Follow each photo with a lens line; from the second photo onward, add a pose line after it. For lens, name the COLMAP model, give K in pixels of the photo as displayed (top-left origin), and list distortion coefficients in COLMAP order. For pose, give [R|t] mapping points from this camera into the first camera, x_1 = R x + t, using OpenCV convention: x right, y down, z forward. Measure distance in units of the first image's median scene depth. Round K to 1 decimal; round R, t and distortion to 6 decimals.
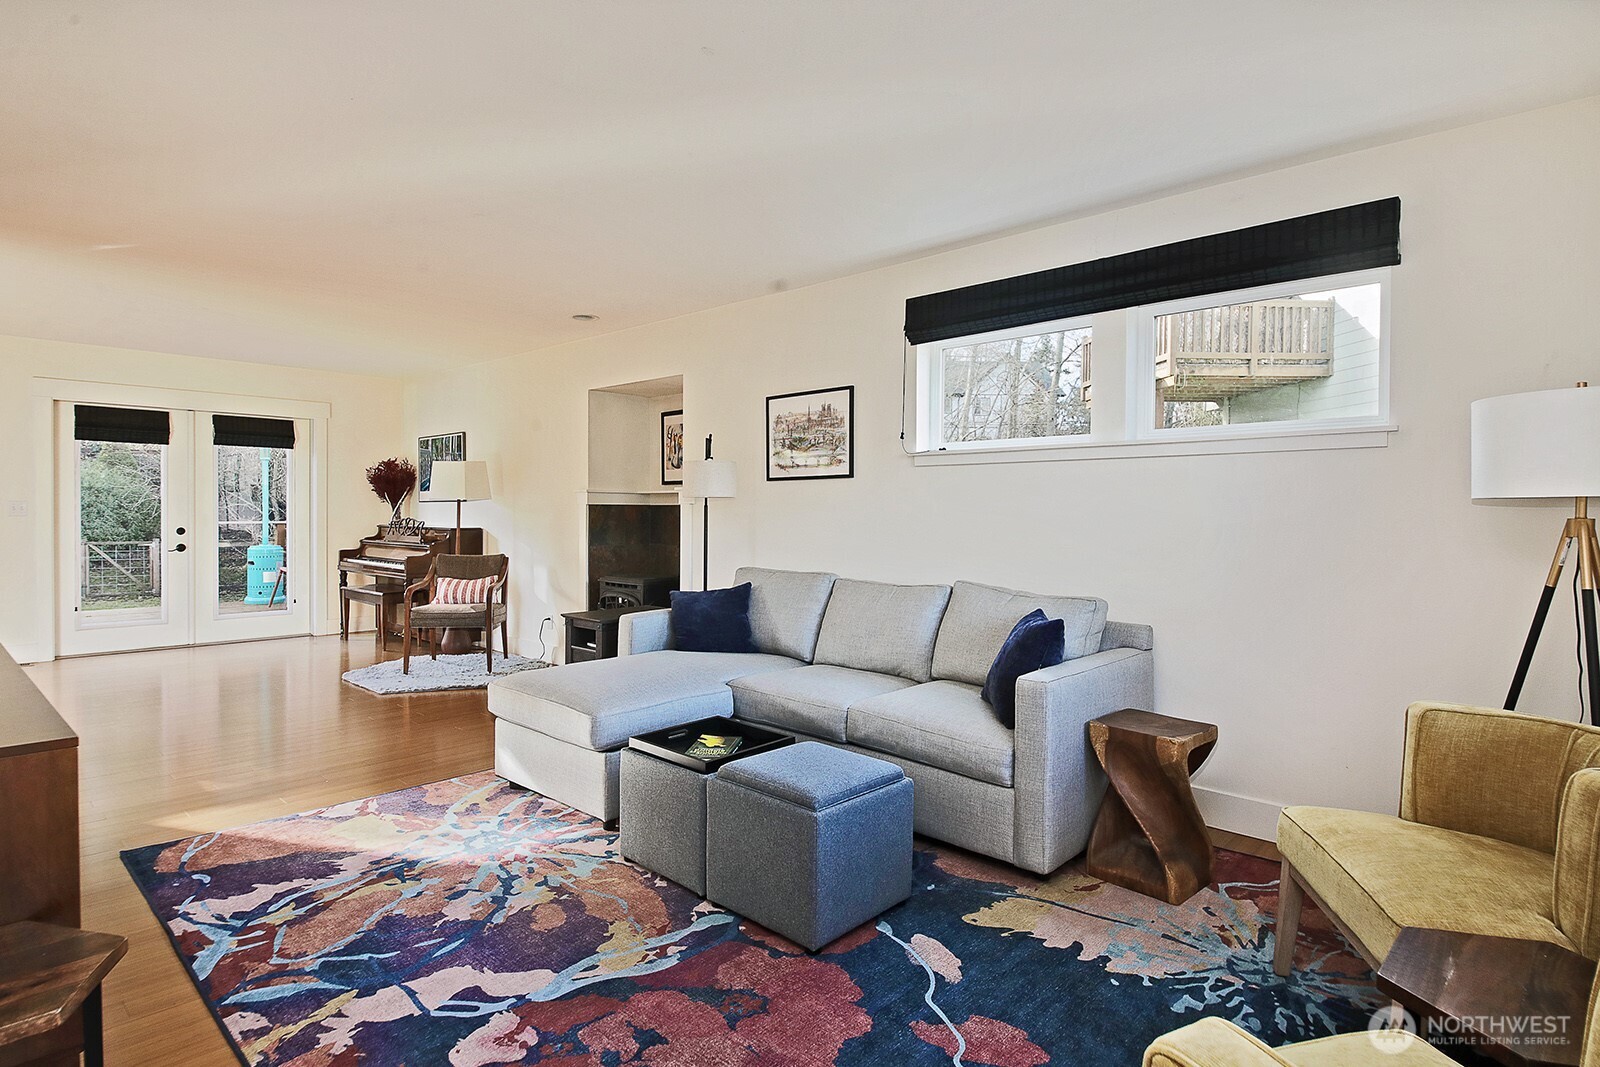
lens RADIAL K [[833.0, 0, 802.7], [0, 833.0, 518.2], [0, 0, 1]] dist [0.002958, -0.000500]
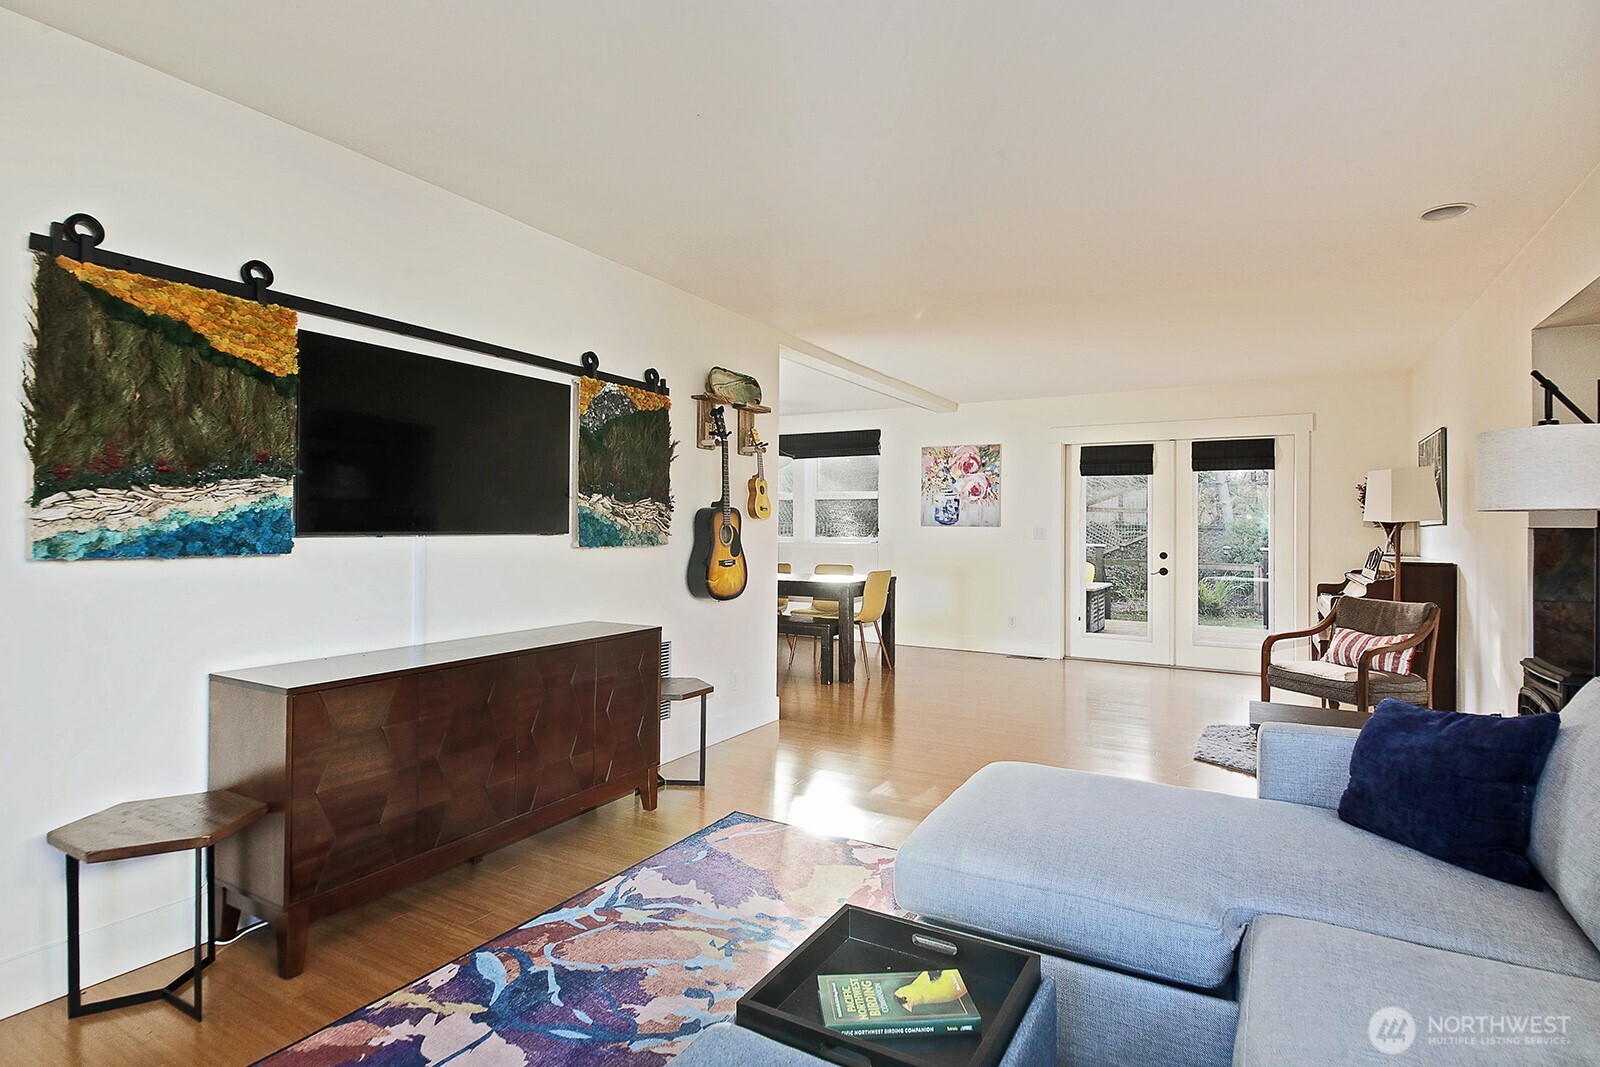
lens RADIAL K [[813.6, 0, 814.3], [0, 813.6, 531.0], [0, 0, 1]] dist [-0.009429, -0.007870]
pose [[0.249099, 0.003540, -0.968472, 0.365734], [-0.023841, 0.999713, -0.002478, -0.006790], [0.968185, 0.023706, 0.249111, 0.843624]]
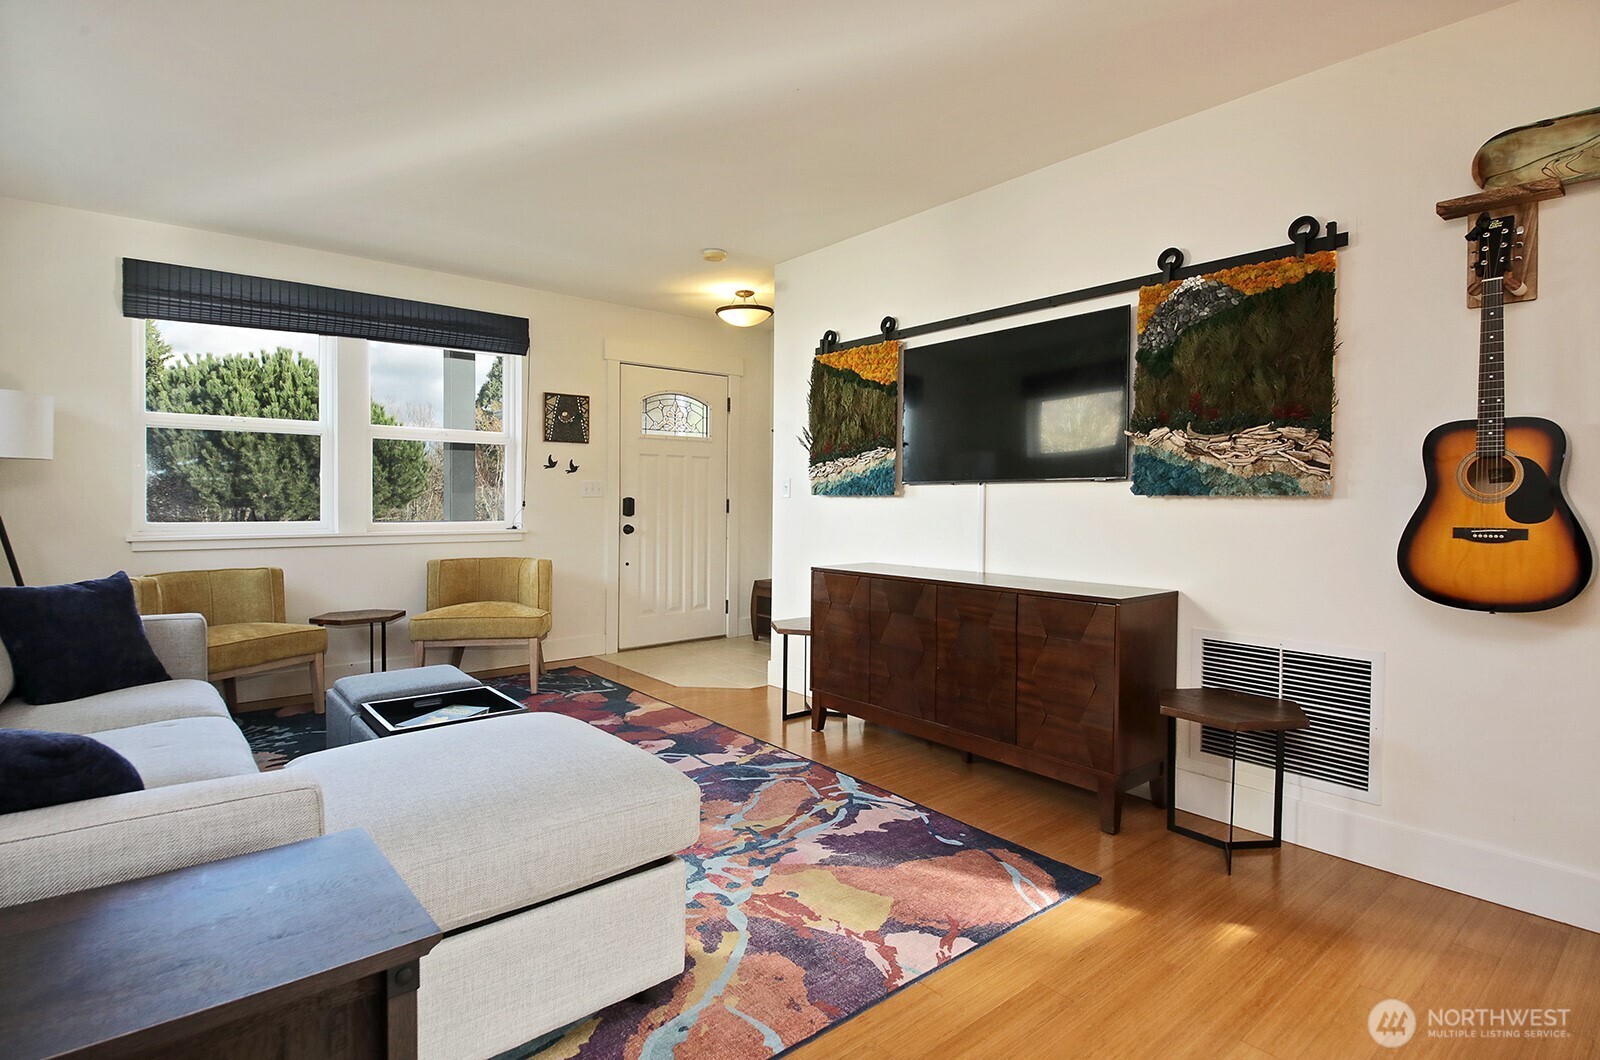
lens RADIAL K [[813.6, 0, 781.2], [0, 813.6, 508.5], [0, 0, 1]] dist [-0.009429, -0.007870]
pose [[-0.986728, -0.000538, 0.162381, -0.662218], [0.005448, 0.999322, 0.036416, 0.000500], [-0.162291, 0.036817, -0.986056, 1.917267]]
